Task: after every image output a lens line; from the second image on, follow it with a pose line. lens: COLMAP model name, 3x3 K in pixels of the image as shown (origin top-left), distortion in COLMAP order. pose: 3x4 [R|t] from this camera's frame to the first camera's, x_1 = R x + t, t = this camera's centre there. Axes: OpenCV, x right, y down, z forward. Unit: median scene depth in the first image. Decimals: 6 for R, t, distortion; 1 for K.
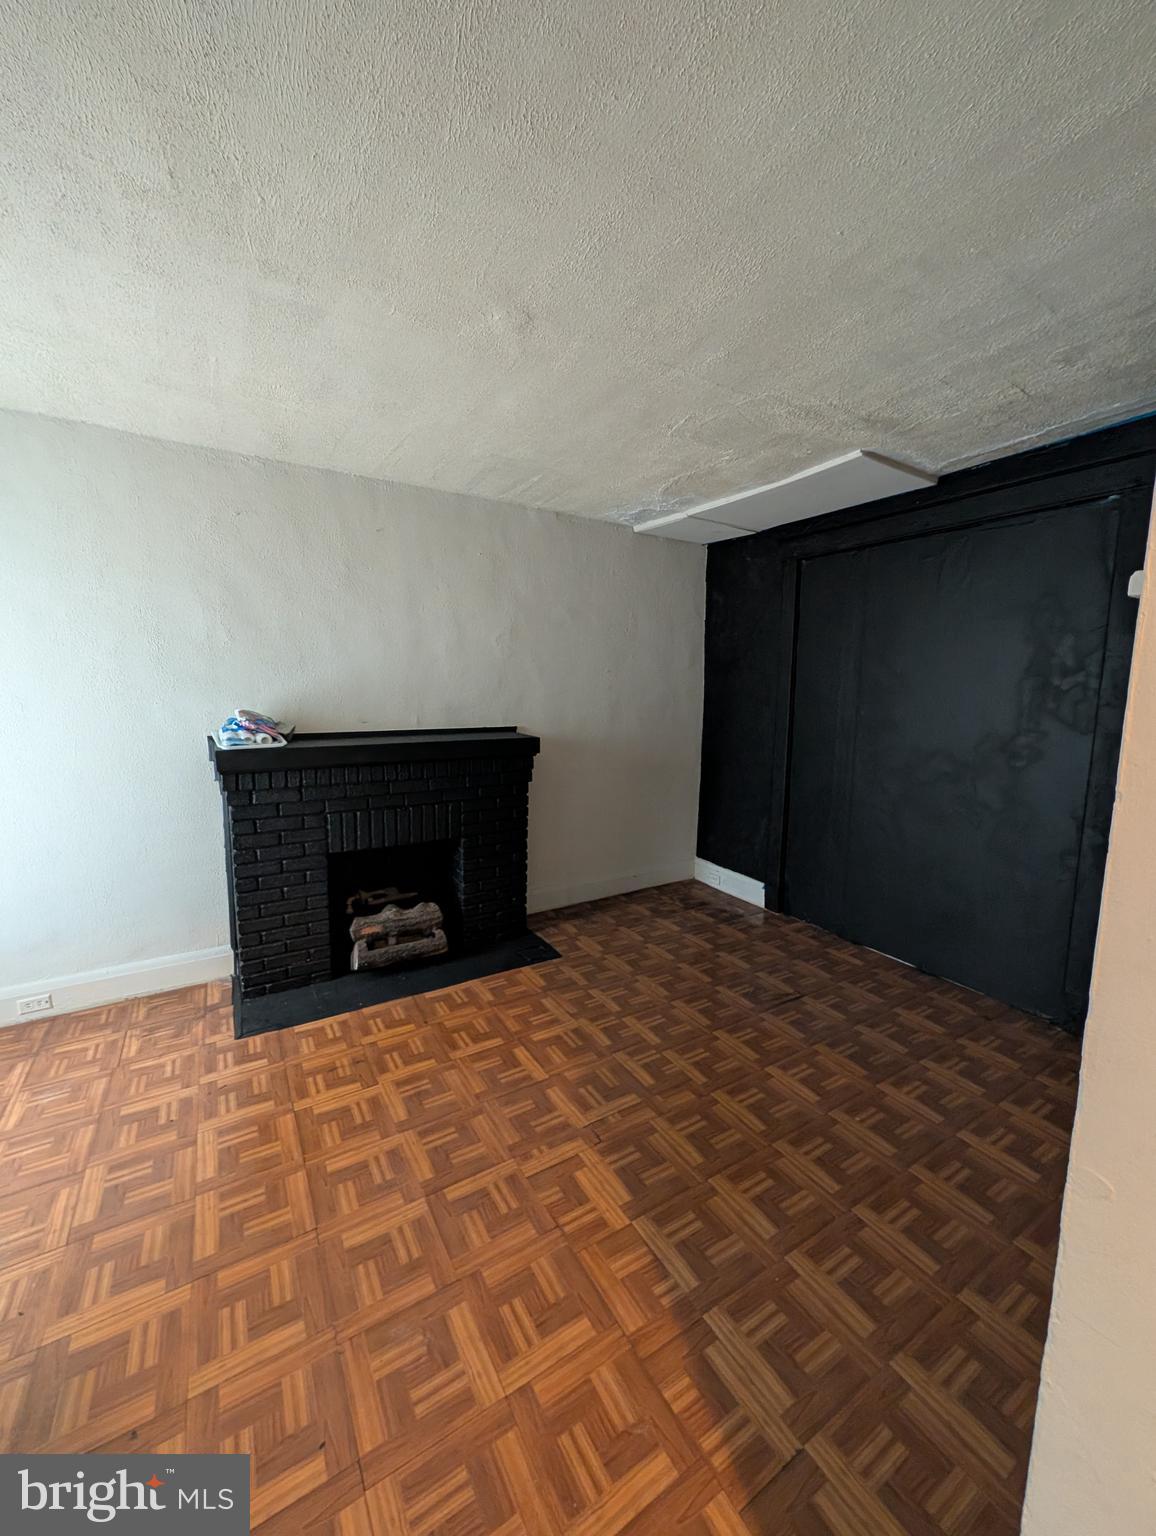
lens RADIAL K [[592.6, 0, 576.3], [0, 592.6, 763.2], [0, 0, 1]] dist [0.003300, 0.000093]
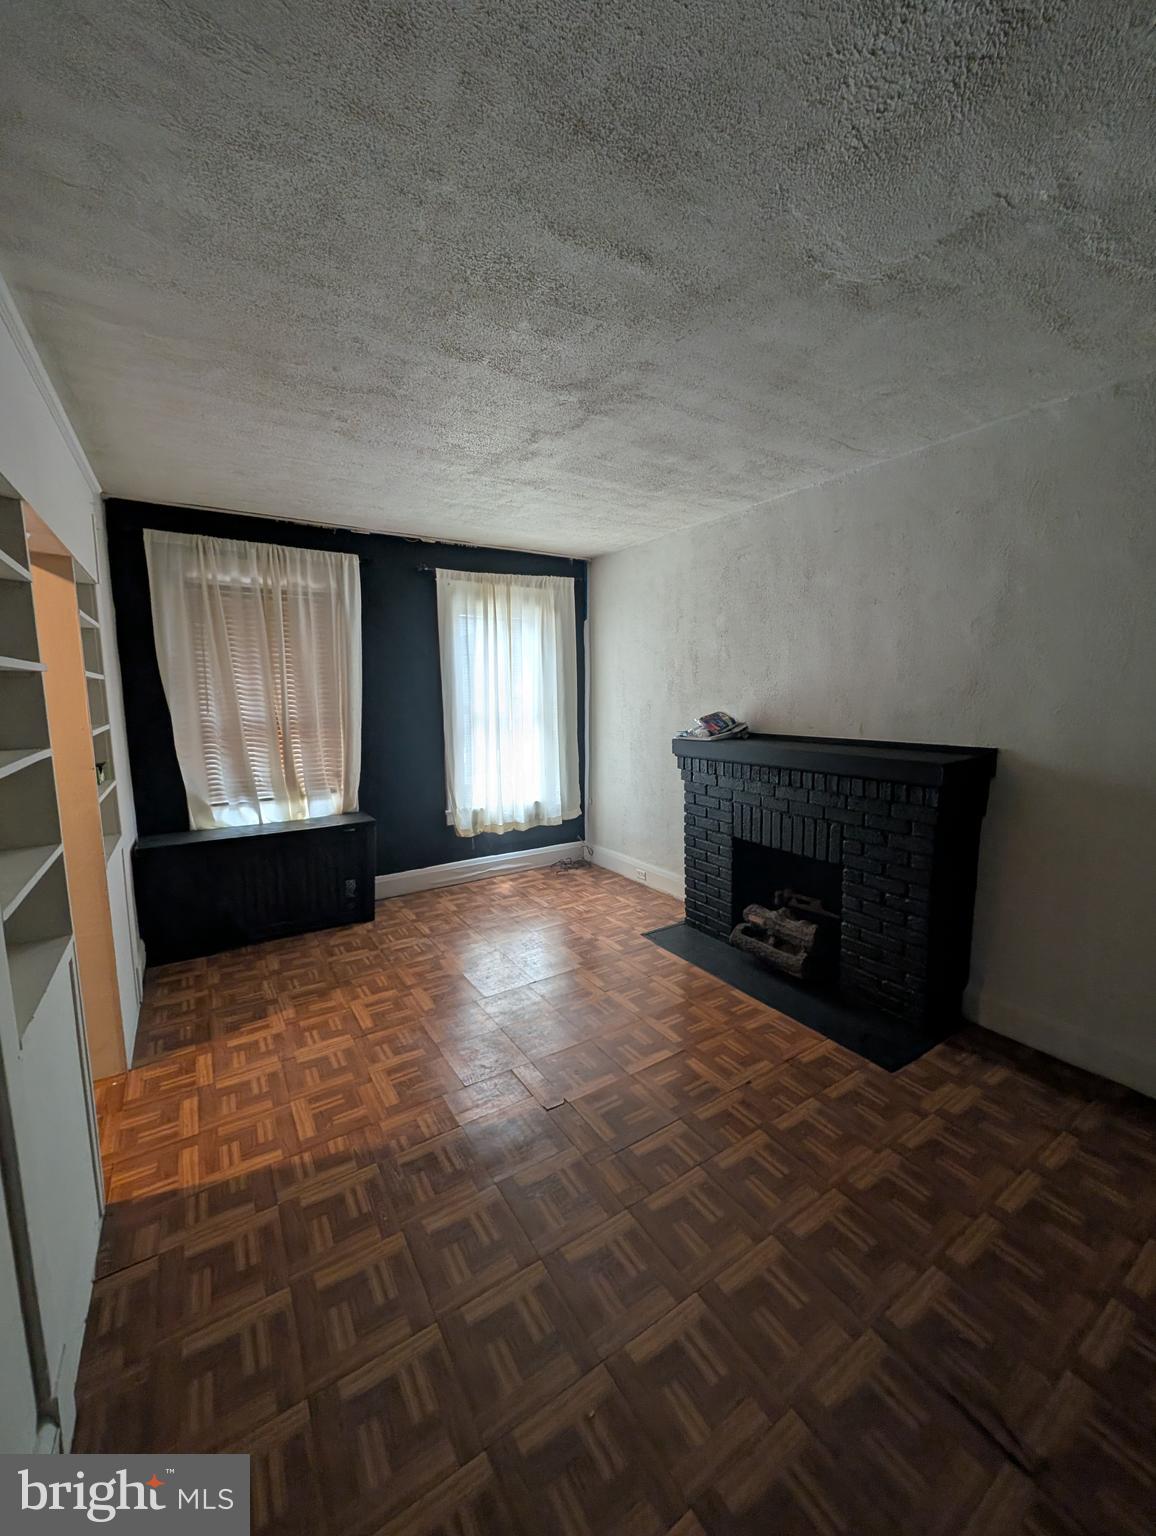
lens RADIAL K [[592.6, 0, 575.8], [0, 592.6, 767.2], [0, 0, 1]] dist [0.003300, 0.000093]
pose [[0.021348, 0.116205, -0.992996, 0.787245], [-0.118432, 0.986523, 0.112902, -0.083660], [0.992733, 0.115192, 0.034823, 0.705686]]
